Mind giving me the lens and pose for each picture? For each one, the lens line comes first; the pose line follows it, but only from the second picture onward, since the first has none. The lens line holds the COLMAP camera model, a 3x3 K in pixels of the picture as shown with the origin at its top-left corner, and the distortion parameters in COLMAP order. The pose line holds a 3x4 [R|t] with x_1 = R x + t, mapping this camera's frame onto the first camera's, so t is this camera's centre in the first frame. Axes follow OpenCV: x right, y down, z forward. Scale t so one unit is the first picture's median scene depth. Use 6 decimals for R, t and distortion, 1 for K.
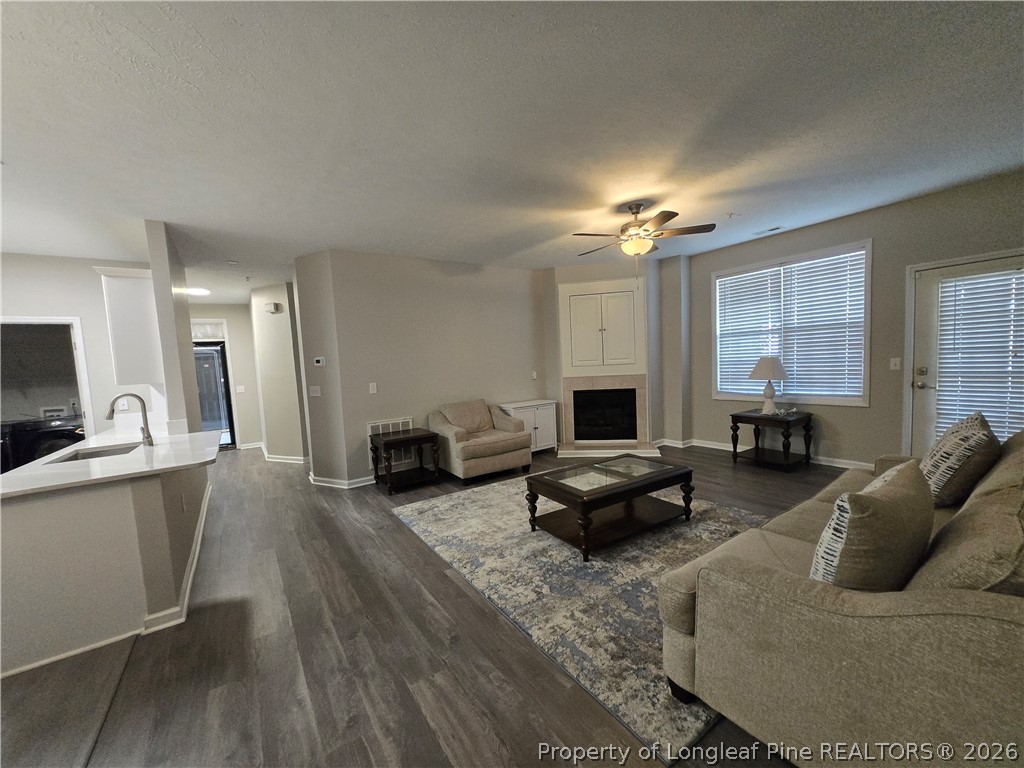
lens RADIAL K [[407.7, 0, 507.5], [0, 407.7, 389.7], [0, 0, 1]] dist [-0.003039, 0.000856]
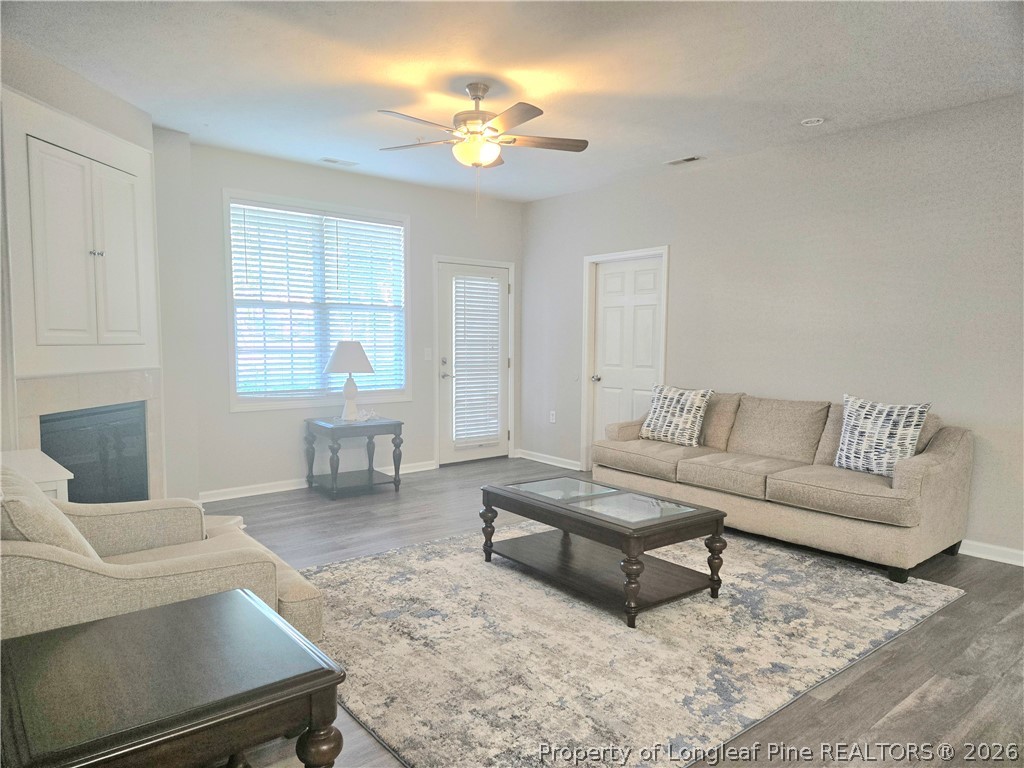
lens RADIAL K [[685.1, 0, 506.9], [0, 685.1, 385.8], [0, 0, 1]] dist [0.018862, -0.009590]
pose [[-0.105715, -0.019065, 0.994214, -1.002145], [0.067116, 0.997399, 0.026263, -0.025892], [-0.992129, 0.069504, -0.104160, 1.462158]]
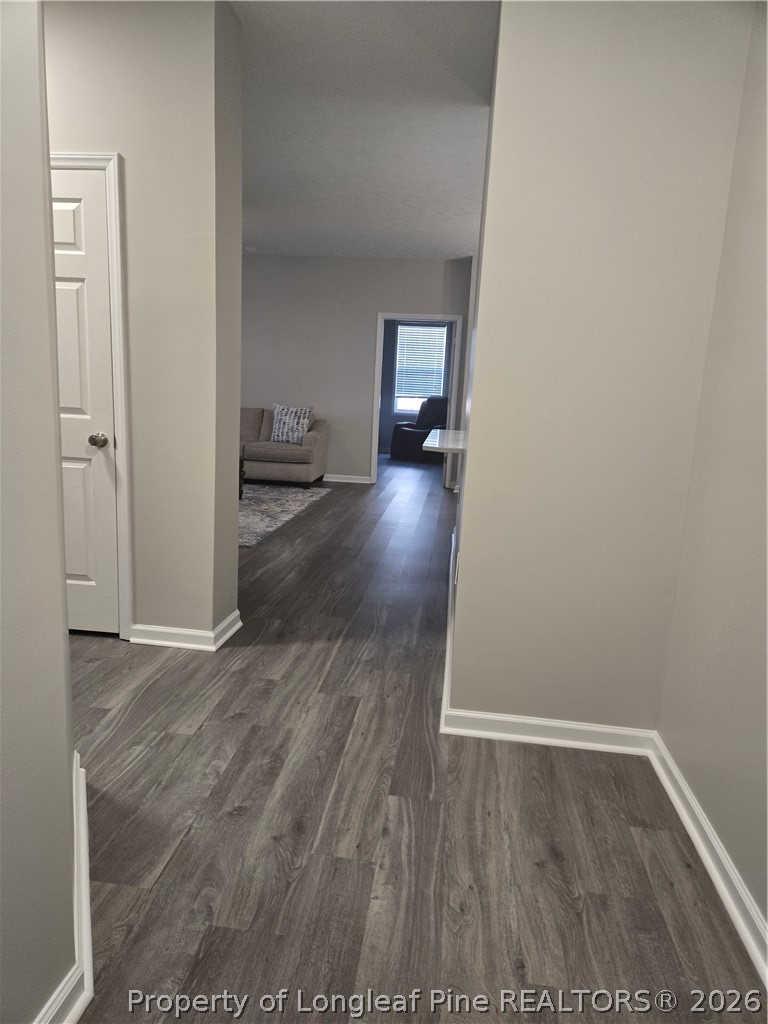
lens RADIAL K [[685.1, 0, 383.1], [0, 685.1, 512.2], [0, 0, 1]] dist [0.018862, -0.009590]
pose [[-0.760143, -0.109344, 0.640490, -1.870310], [0.037716, 0.976651, 0.211495, -0.065617], [-0.648661, 0.184923, -0.738270, 2.541014]]
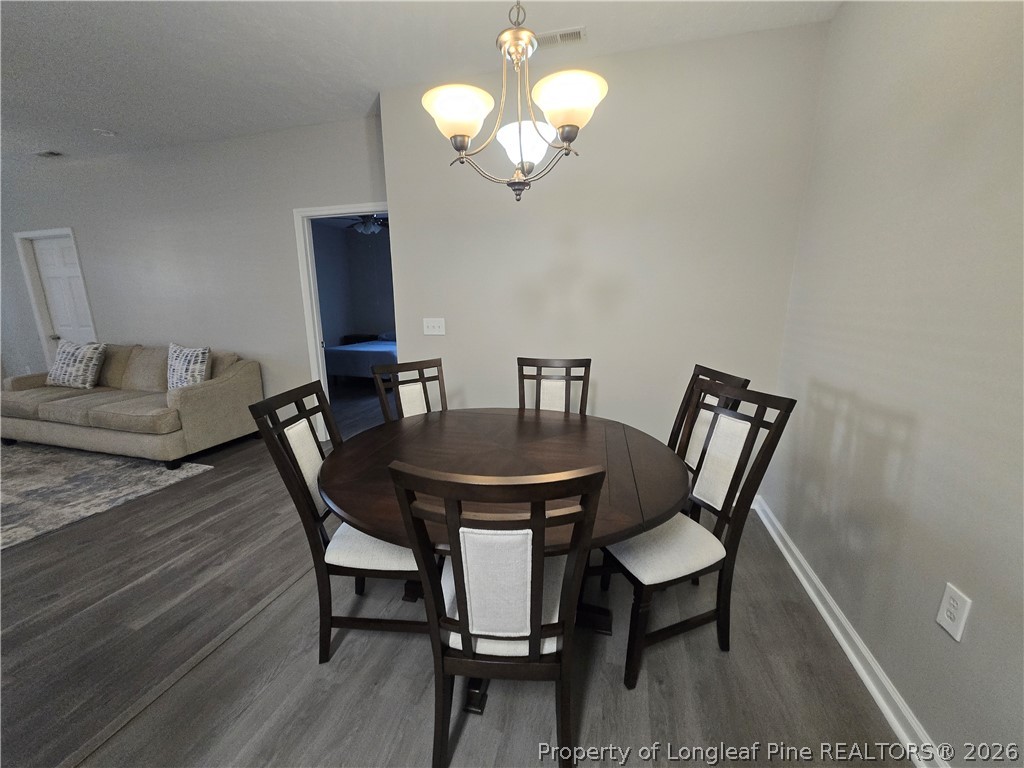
lens RADIAL K [[407.7, 0, 512.2], [0, 407.7, 386.3], [0, 0, 1]] dist [-0.003039, 0.000856]
pose [[-0.644183, -0.107491, 0.757280, -1.271061], [0.089986, 0.972549, 0.214594, 0.039733], [-0.759559, 0.206382, -0.616827, 0.521358]]
